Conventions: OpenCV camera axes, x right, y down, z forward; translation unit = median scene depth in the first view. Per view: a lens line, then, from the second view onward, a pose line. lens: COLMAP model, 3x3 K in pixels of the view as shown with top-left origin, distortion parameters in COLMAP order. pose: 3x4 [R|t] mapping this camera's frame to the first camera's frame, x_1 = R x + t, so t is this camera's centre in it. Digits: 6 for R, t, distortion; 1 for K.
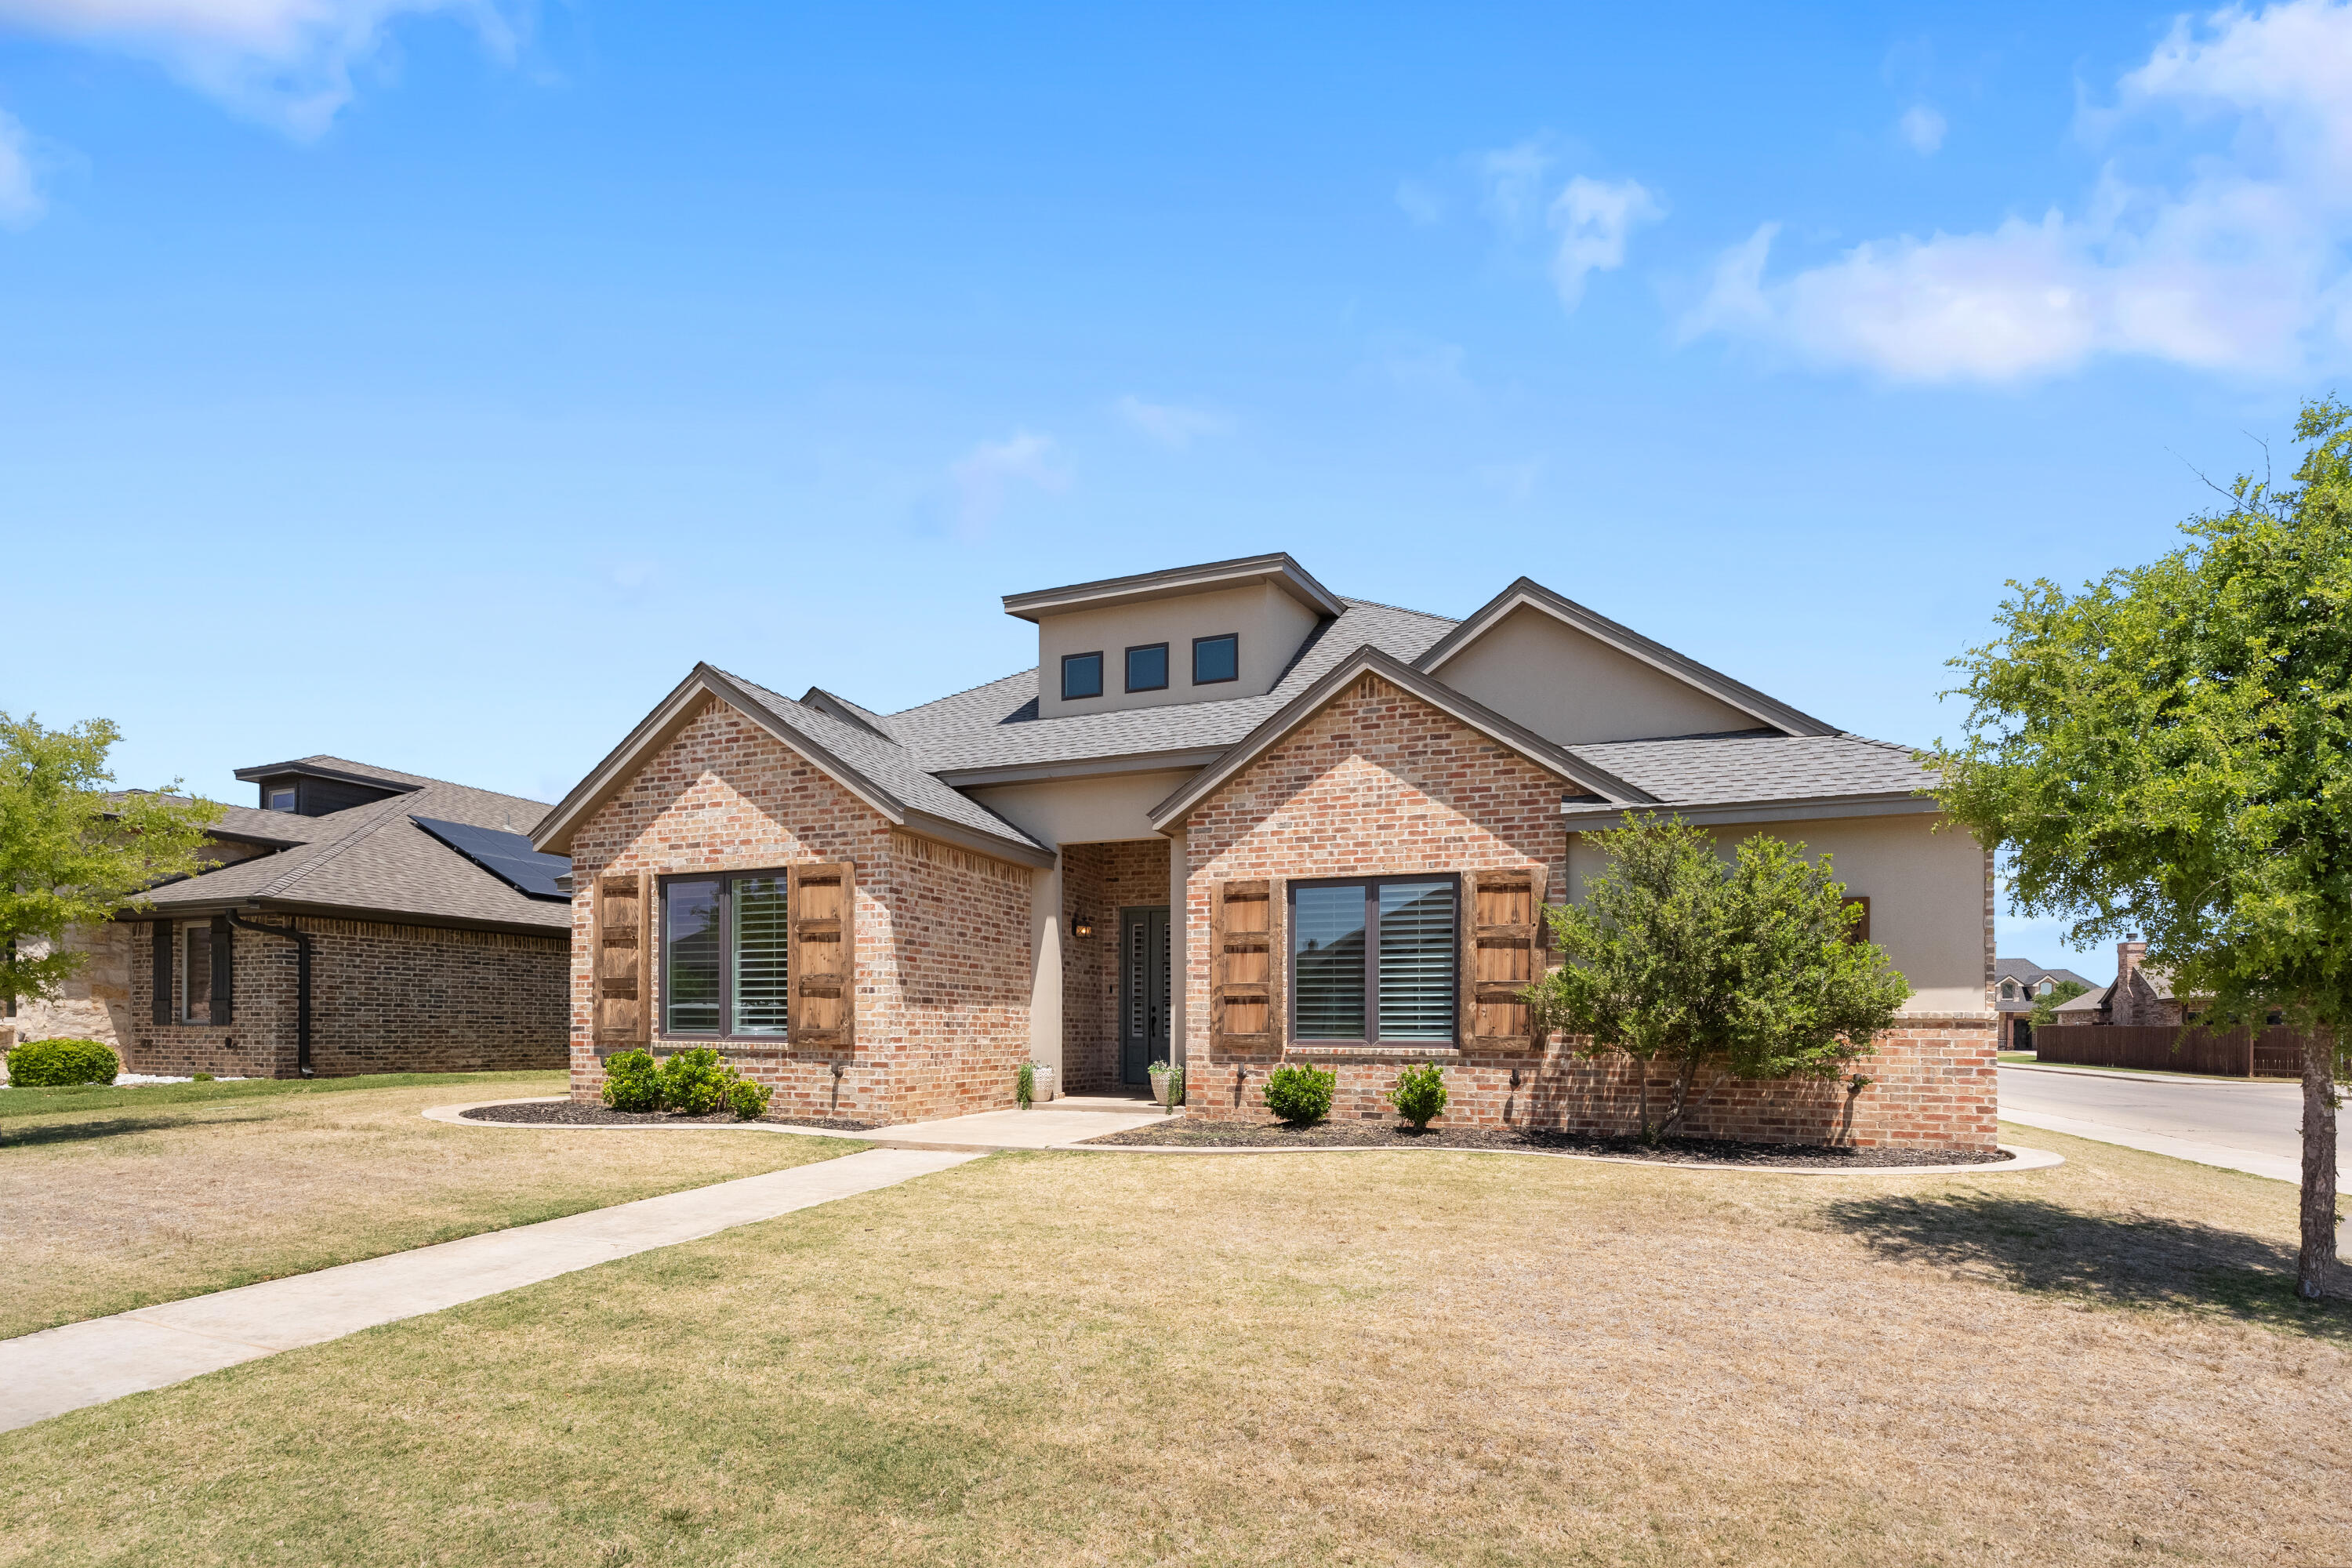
lens RADIAL K [[1046.6, 0, 1174.8], [0, 1046.6, 1025.5], [0, 0, 1]] dist [0.000179, -0.000137]
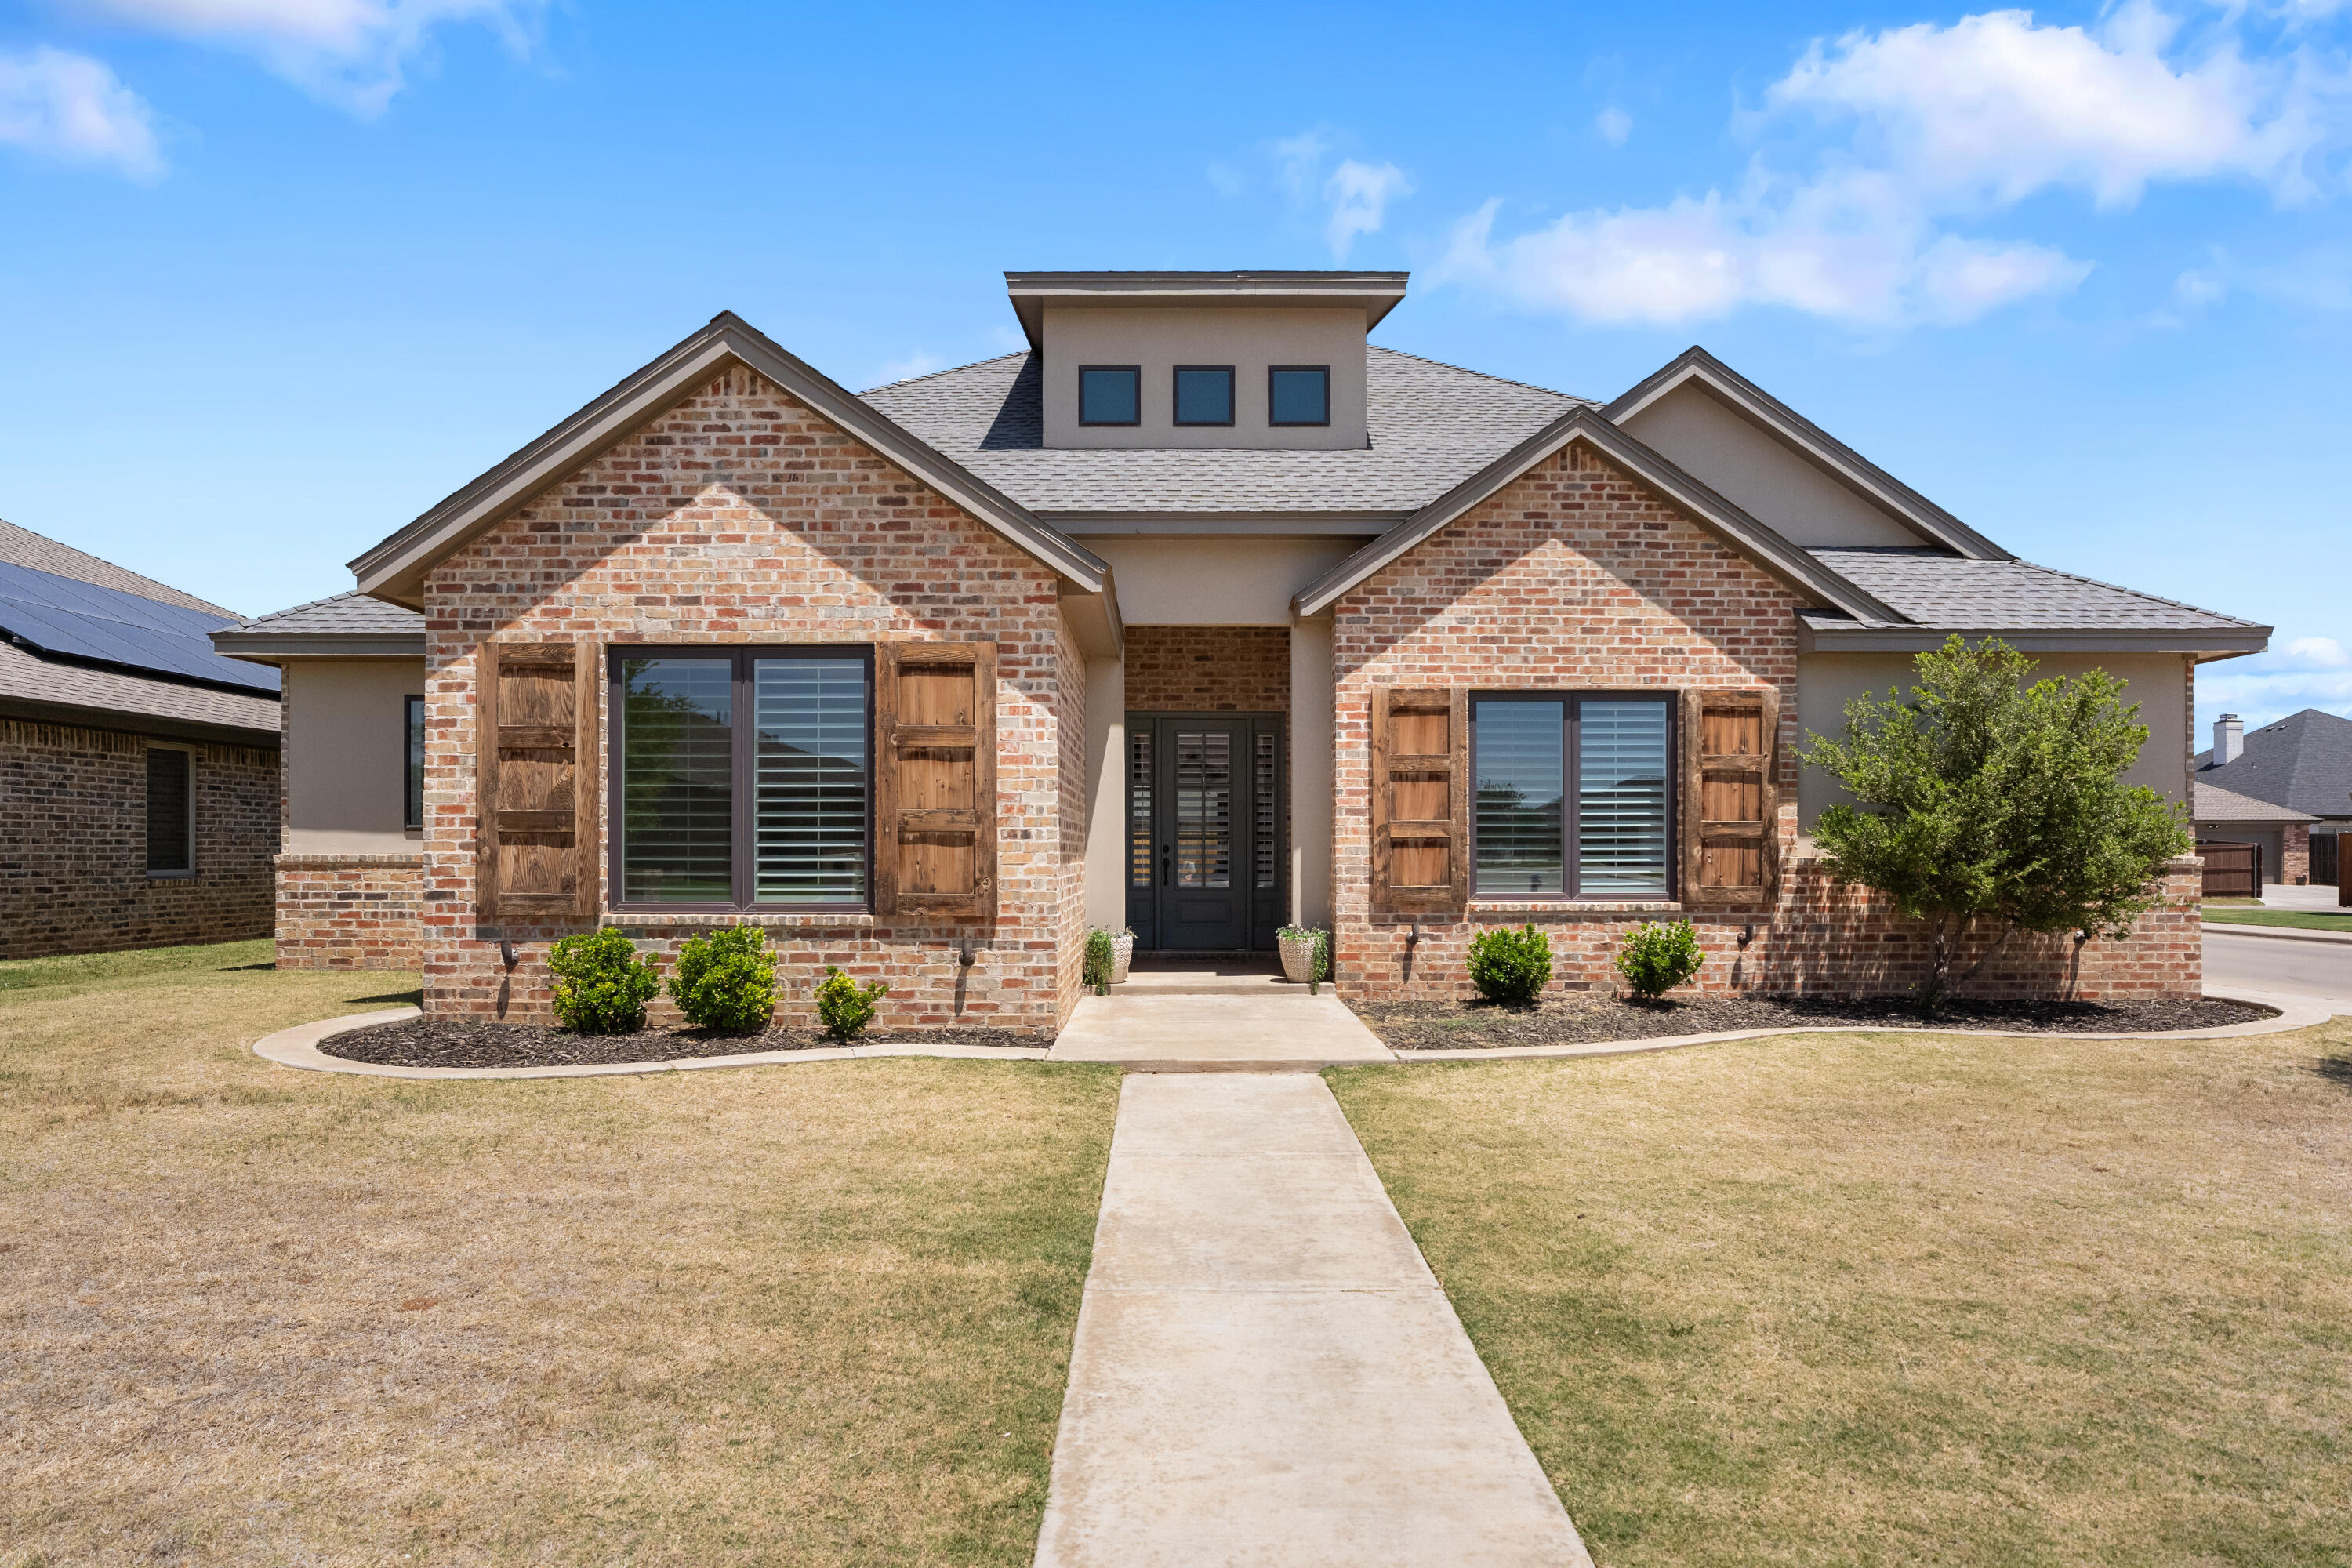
lens RADIAL K [[1289.0, 0, 1175.3], [0, 1289.0, 840.7], [0, 0, 1]] dist [-0.015338, 0.000436]
pose [[0.935845, -0.003439, 0.352394, -0.466392], [0.004768, 0.999984, -0.002904, -0.025633], [-0.352379, 0.004398, 0.935847, 0.182745]]
